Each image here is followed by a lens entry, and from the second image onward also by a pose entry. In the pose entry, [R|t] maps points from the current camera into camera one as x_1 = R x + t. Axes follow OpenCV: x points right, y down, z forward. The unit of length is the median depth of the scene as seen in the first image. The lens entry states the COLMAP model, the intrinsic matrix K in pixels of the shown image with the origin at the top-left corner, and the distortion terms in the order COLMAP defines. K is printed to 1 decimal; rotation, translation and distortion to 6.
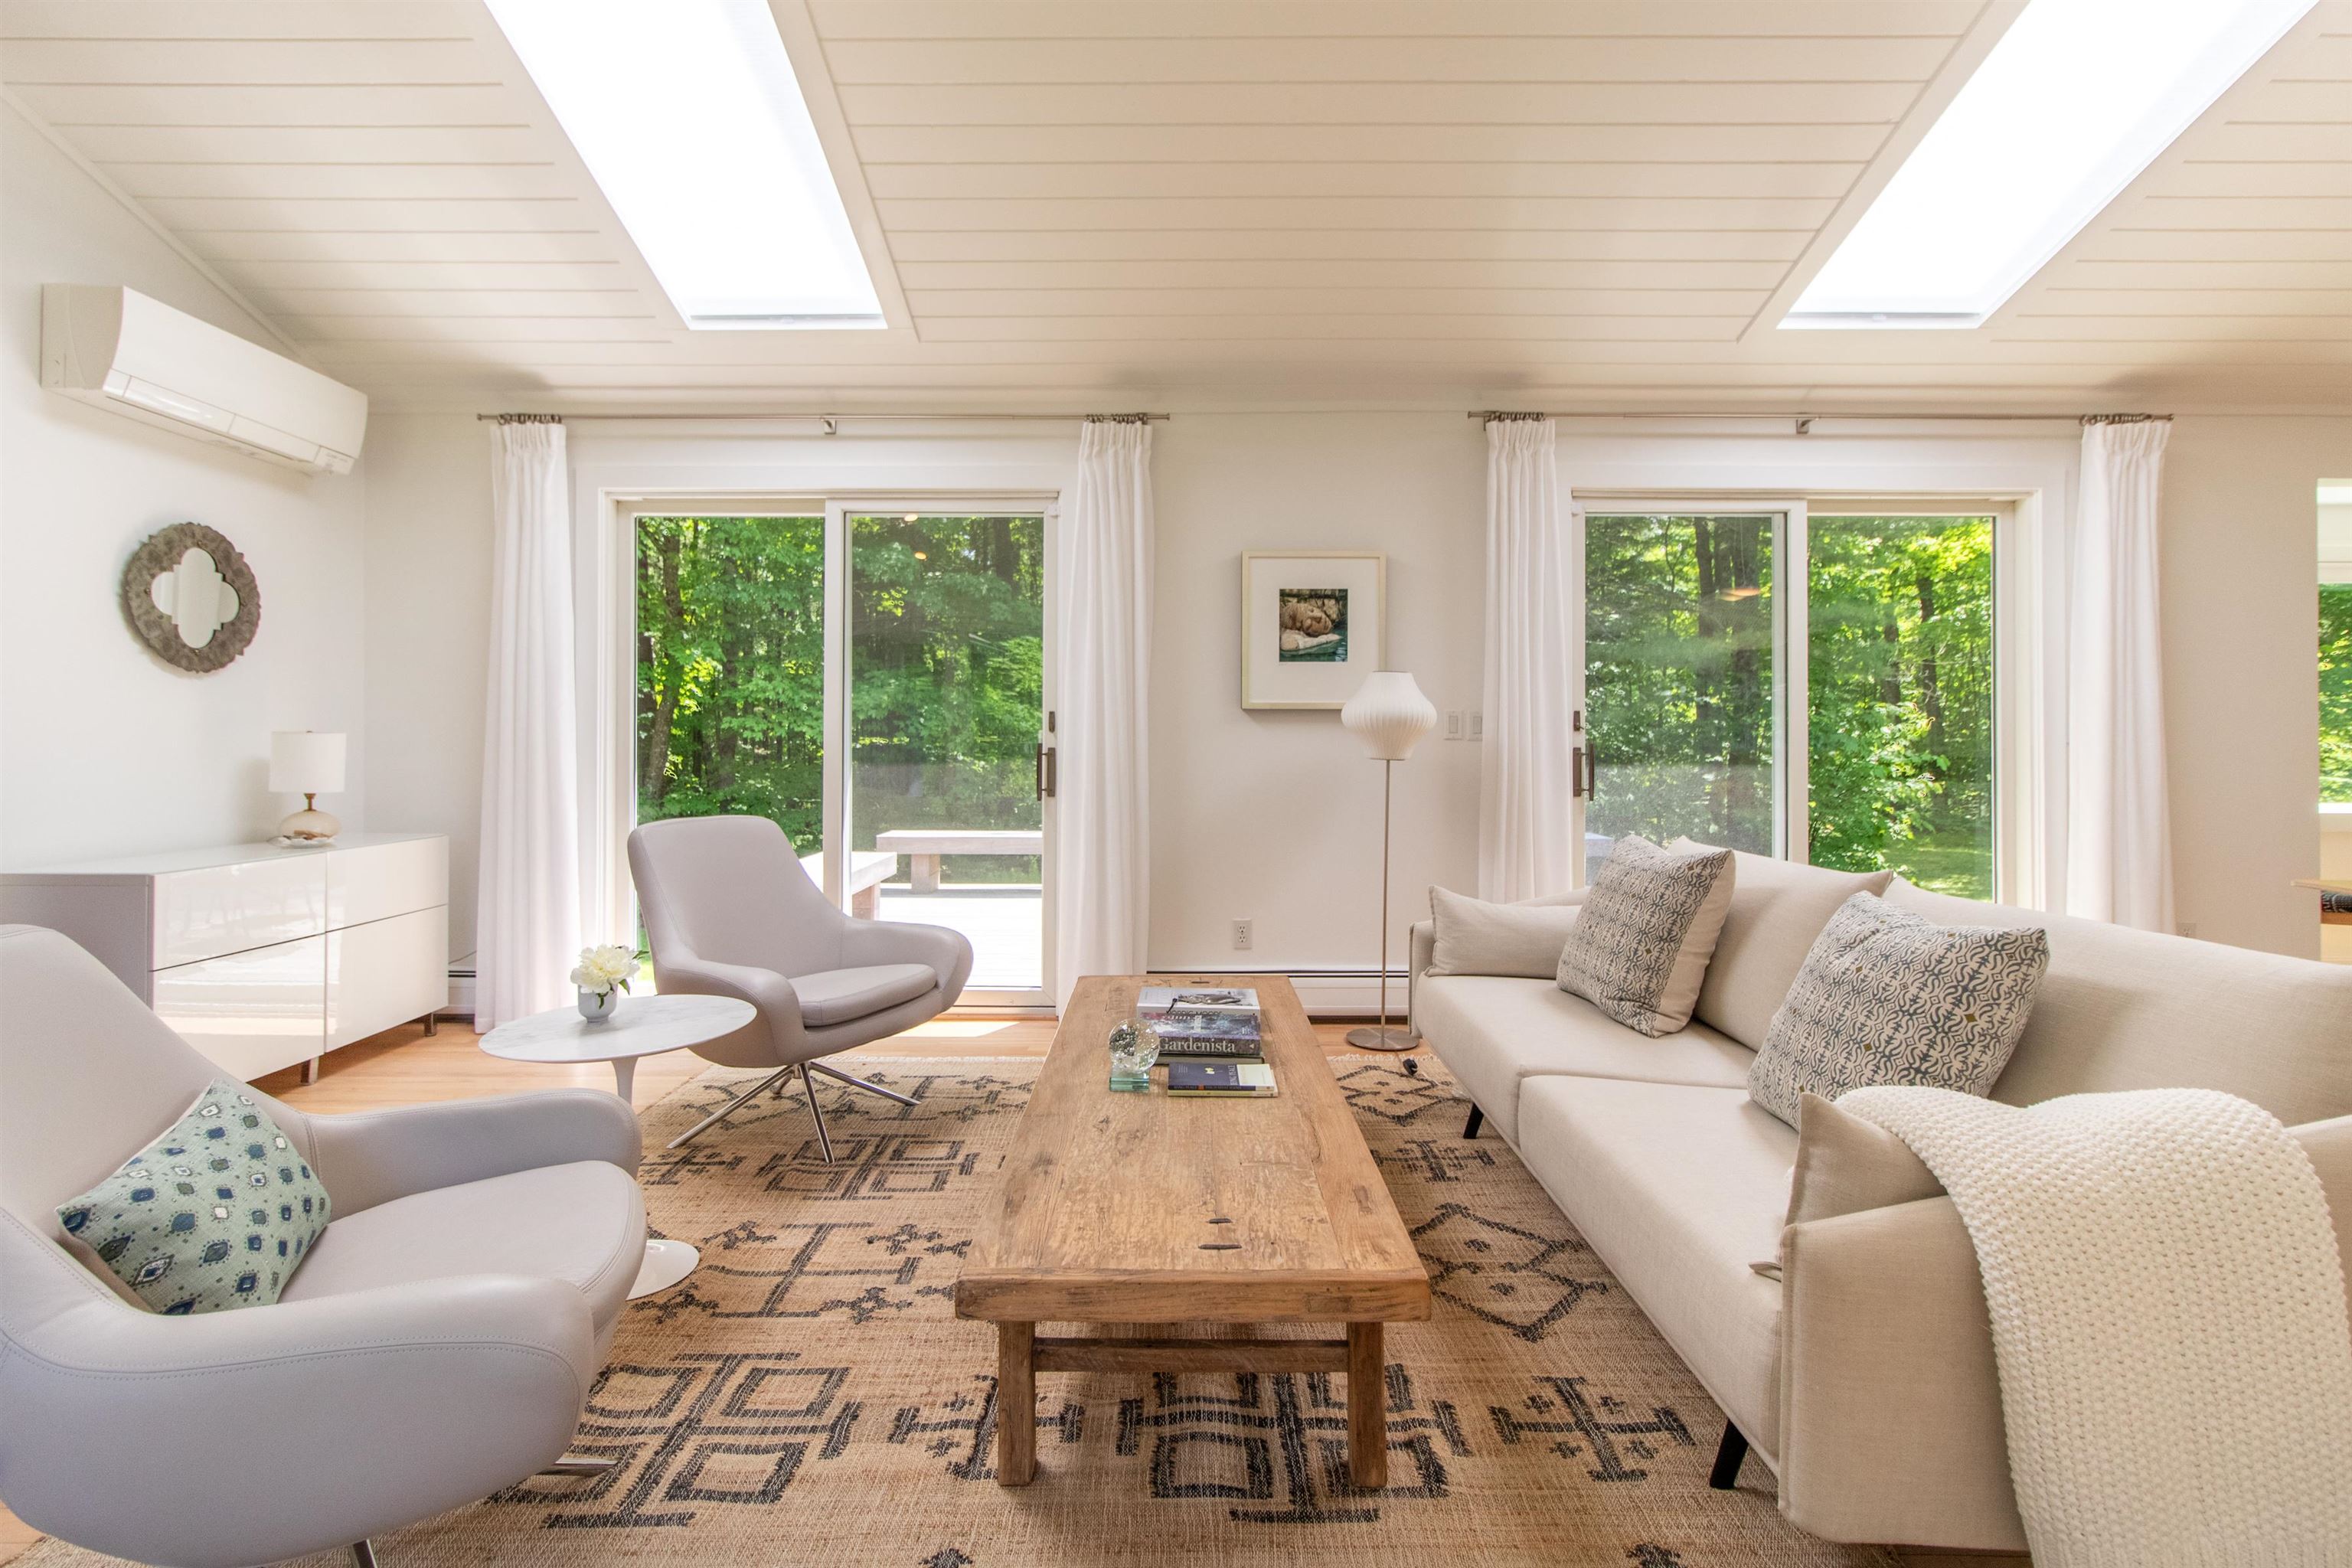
lens RADIAL K [[1046.1, 0, 1175.4], [0, 1046.1, 716.5], [0, 0, 1]] dist [0.001230, 0.000122]
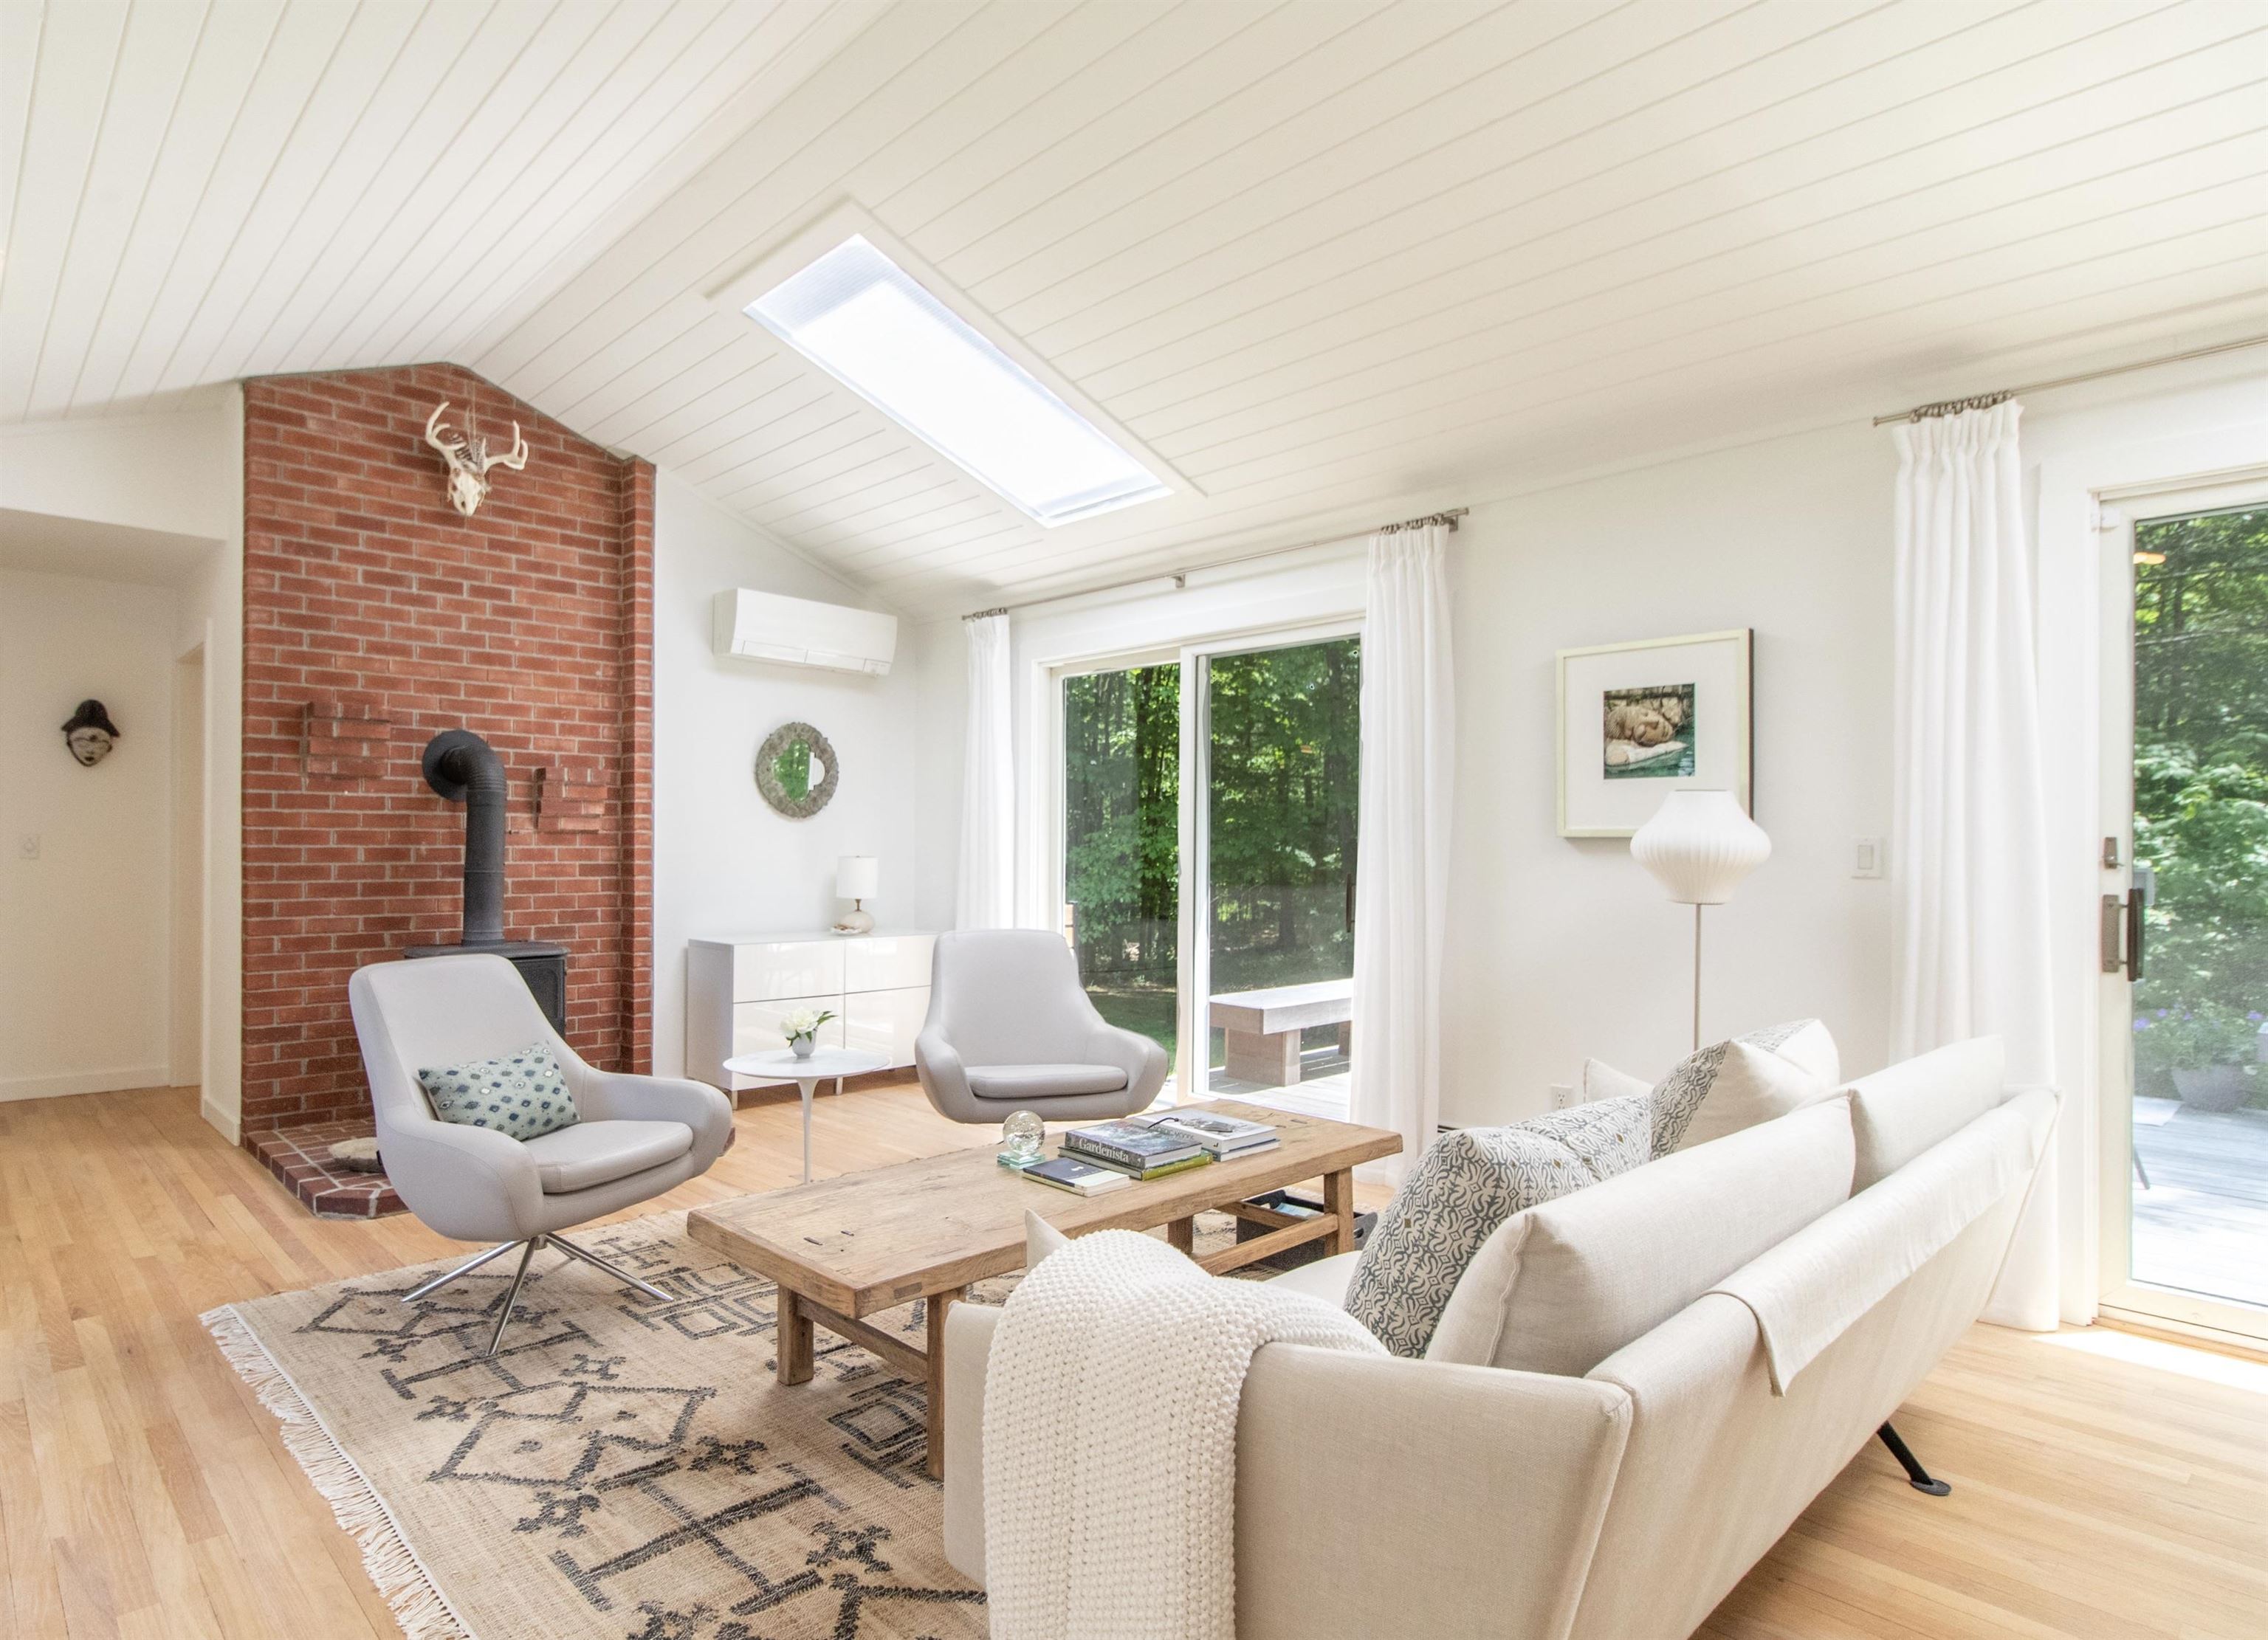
lens RADIAL K [[1264.6, 0, 1132.1], [0, 1264.6, 809.6], [0, 0, 1]] dist [-0.000433, 0.000347]
pose [[0.694232, -0.015799, -0.719578, 0.583402], [0.009032, 0.999872, -0.013240, -0.019514], [0.719694, 0.002692, 0.694286, 0.042888]]
